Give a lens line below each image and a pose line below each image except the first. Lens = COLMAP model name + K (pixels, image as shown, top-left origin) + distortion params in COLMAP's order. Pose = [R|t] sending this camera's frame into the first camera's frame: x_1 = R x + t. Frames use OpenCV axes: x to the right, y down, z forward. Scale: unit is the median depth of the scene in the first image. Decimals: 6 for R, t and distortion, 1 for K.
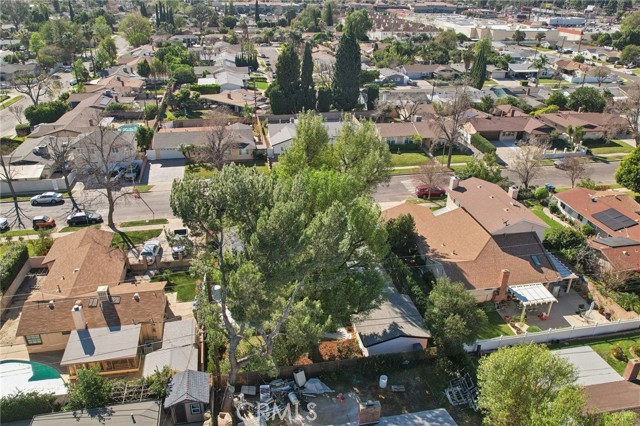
lens RADIAL K [[484.1, 0, 322.1], [0, 484.1, 214.1], [0, 0, 1]] dist [-0.084275, 0.075970]
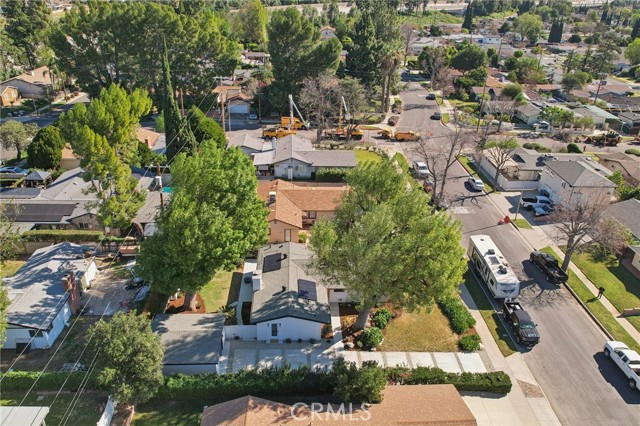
lens RADIAL K [[481.1, 0, 324.0], [0, 481.1, 215.4], [0, 0, 1]] dist [-0.072719, 0.055564]
pose [[-0.136724, 0.435397, -0.889796, 0.374596], [-0.477665, 0.757932, 0.444270, -0.230064], [0.867838, 0.485767, 0.104346, 0.467448]]
